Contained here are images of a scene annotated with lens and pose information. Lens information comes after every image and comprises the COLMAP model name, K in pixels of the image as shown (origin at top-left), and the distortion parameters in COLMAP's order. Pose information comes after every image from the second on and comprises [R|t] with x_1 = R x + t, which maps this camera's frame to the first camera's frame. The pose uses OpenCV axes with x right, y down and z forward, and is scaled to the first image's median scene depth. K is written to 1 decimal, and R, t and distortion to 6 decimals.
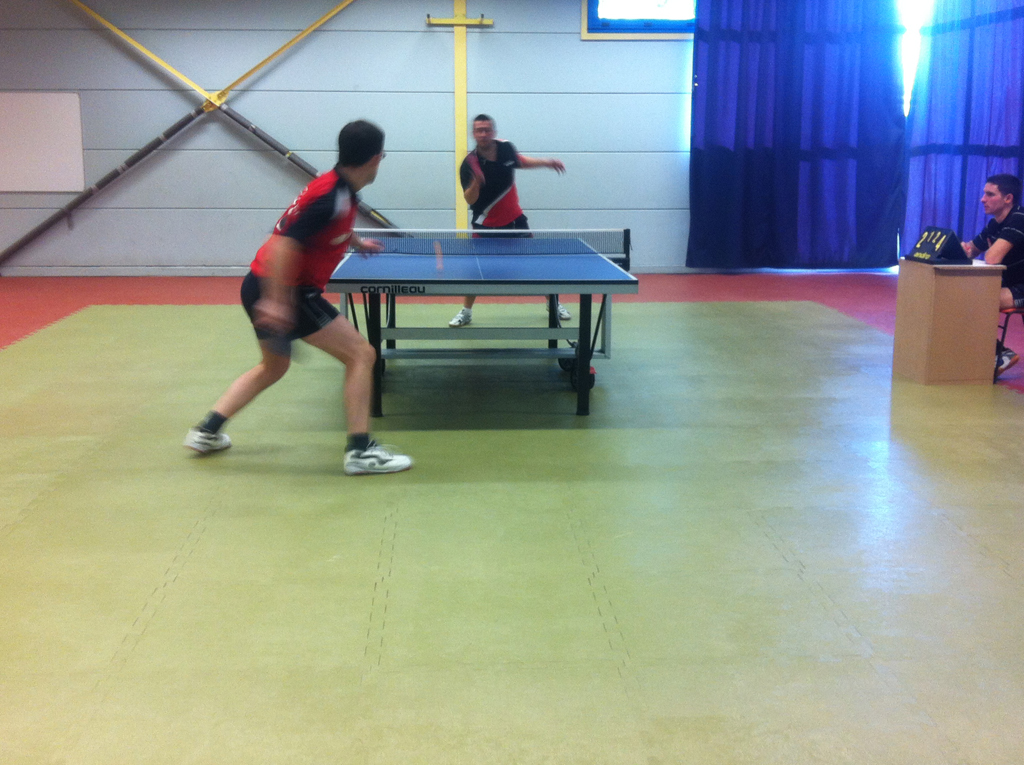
lens RADIAL K [[1350.1, 0, 511.7], [0, 1350.1, 369.2], [0, 0, 1]] dist [0.091007, -0.089675]
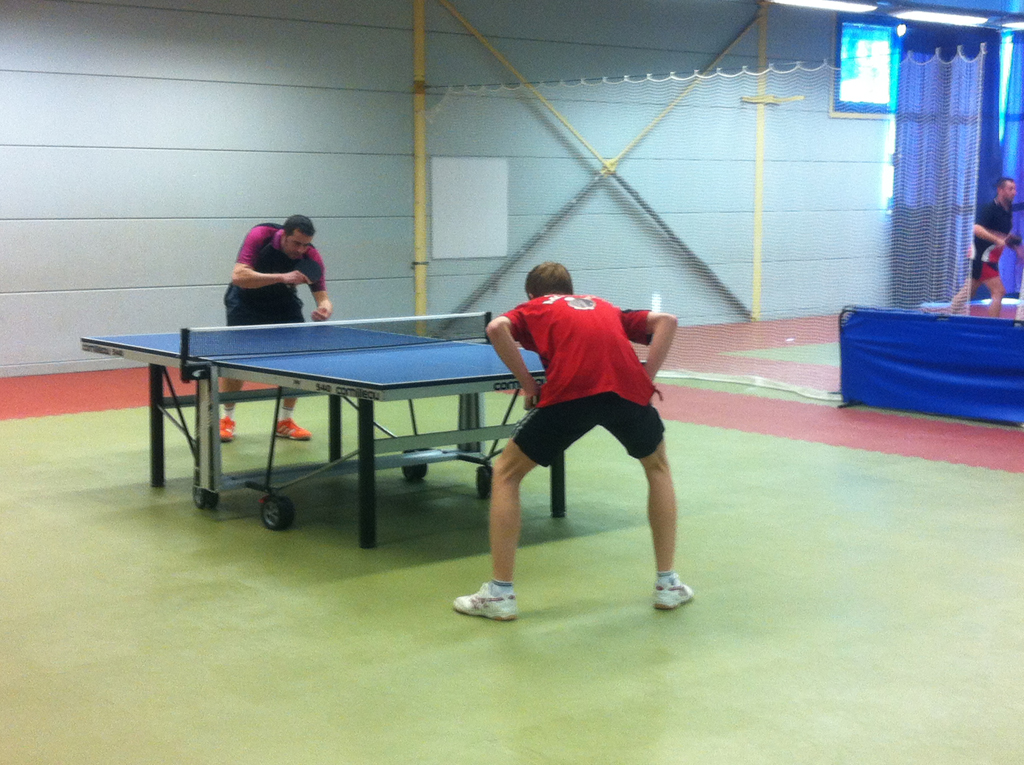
lens RADIAL K [[1754.9, 0, 565.7], [0, 1754.9, 353.3], [0, 0, 1]] dist [0.082383, -0.157506]
pose [[0.765683, -0.058713, 0.640532, -1.118997], [0.113937, 0.992458, -0.045226, 0.003541], [-0.633046, 0.107609, 0.766598, -0.005922]]
